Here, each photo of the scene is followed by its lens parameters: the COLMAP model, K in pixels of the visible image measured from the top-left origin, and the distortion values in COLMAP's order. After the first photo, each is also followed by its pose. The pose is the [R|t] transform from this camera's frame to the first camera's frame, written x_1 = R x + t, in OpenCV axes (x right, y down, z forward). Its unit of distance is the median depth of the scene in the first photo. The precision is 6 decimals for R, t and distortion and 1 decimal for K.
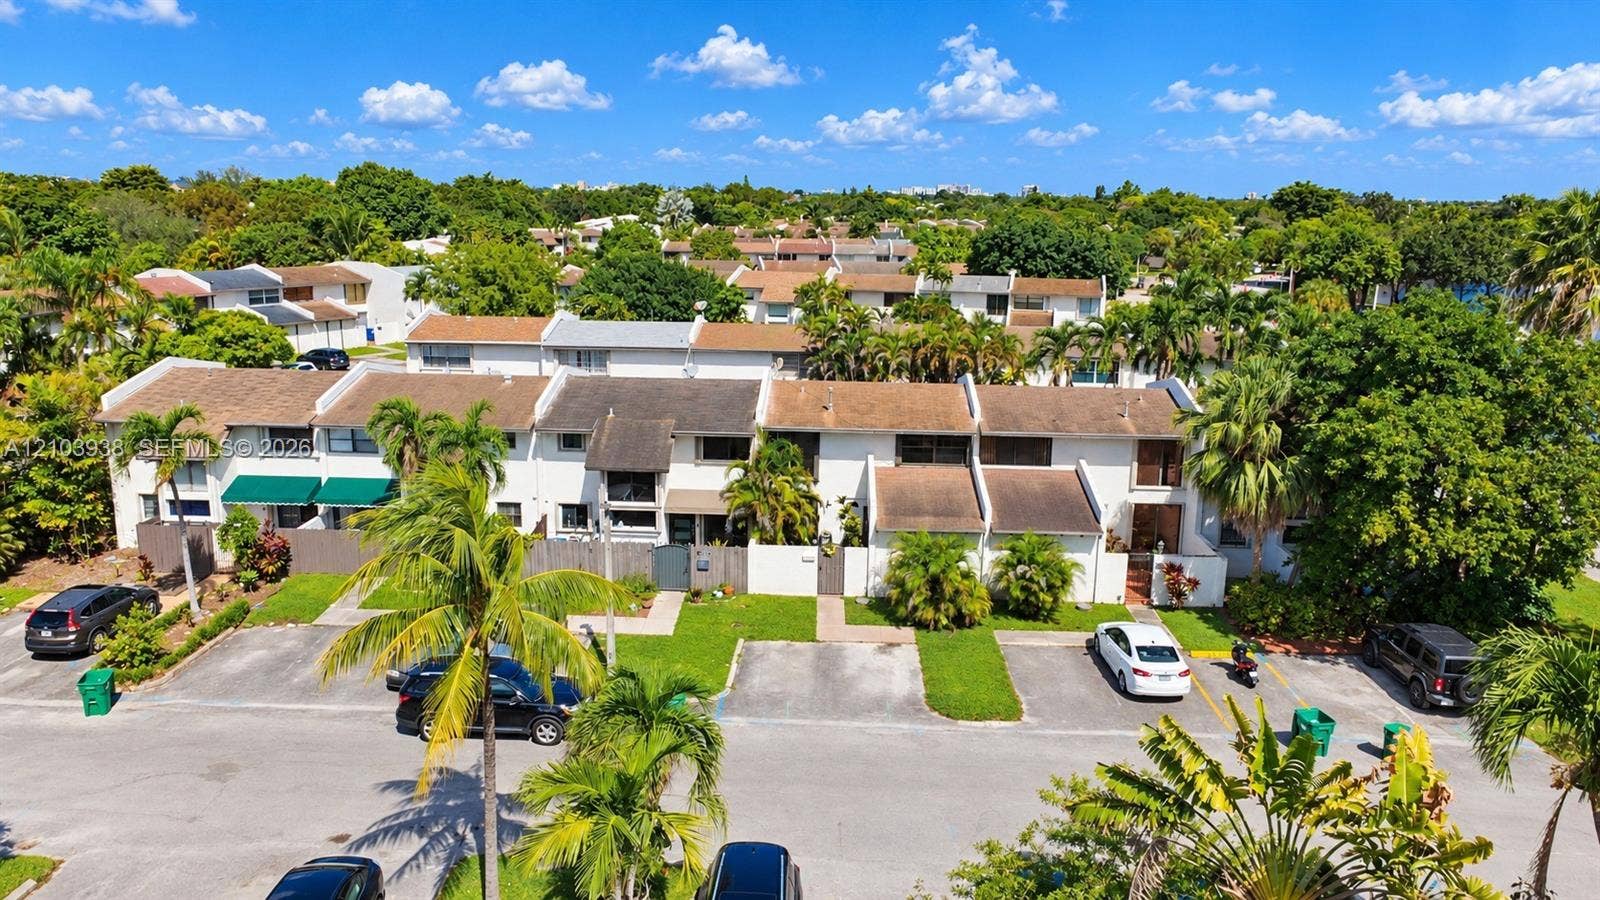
lens RADIAL K [[1160.8, 0, 800.0], [0, 1160.8, 450.0], [0, 0, 1]] dist [0.026552, 0.003356]
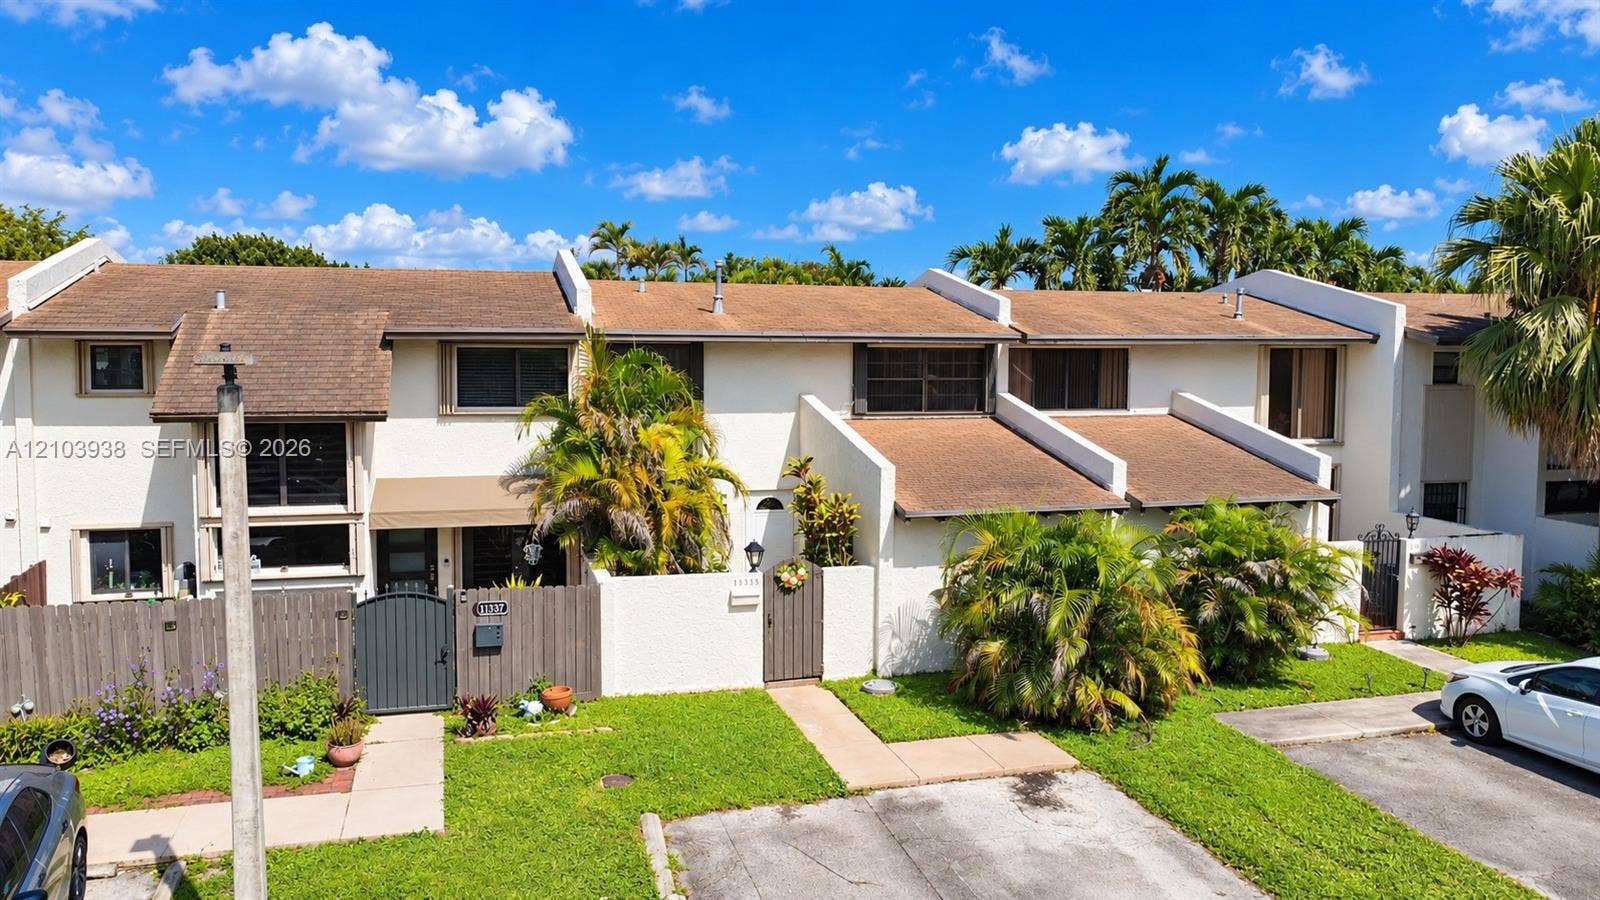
lens RADIAL K [[1202.9, 0, 803.9], [0, 1202.9, 427.7], [0, 0, 1]] dist [0.018236, -0.001135]
pose [[0.945736, -0.035406, 0.323001, -0.111177], [0.071954, 0.992187, -0.101920, 0.075306], [-0.316869, 0.119630, 0.940894, 0.553116]]
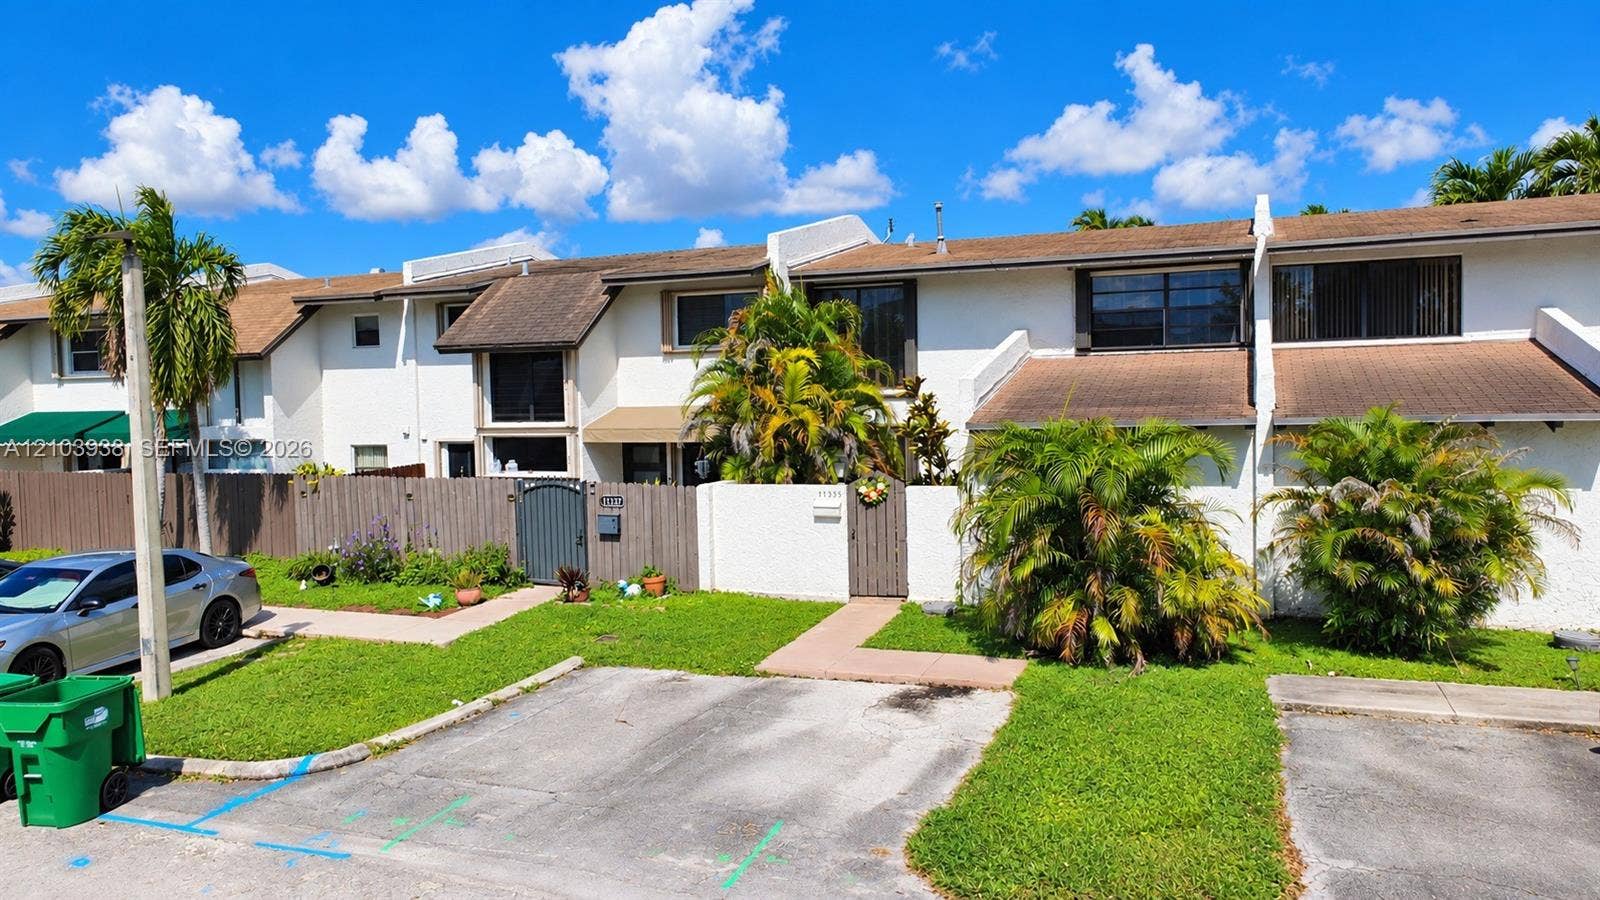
lens RADIAL K [[1160.8, 0, 800.0], [0, 1160.8, 450.0], [0, 0, 1]] dist [0.026552, 0.003356]
pose [[0.944990, -0.020588, -0.326452, 0.137510], [-0.029819, 0.988439, -0.148657, 0.132607], [0.325738, 0.150214, 0.933451, 0.573960]]
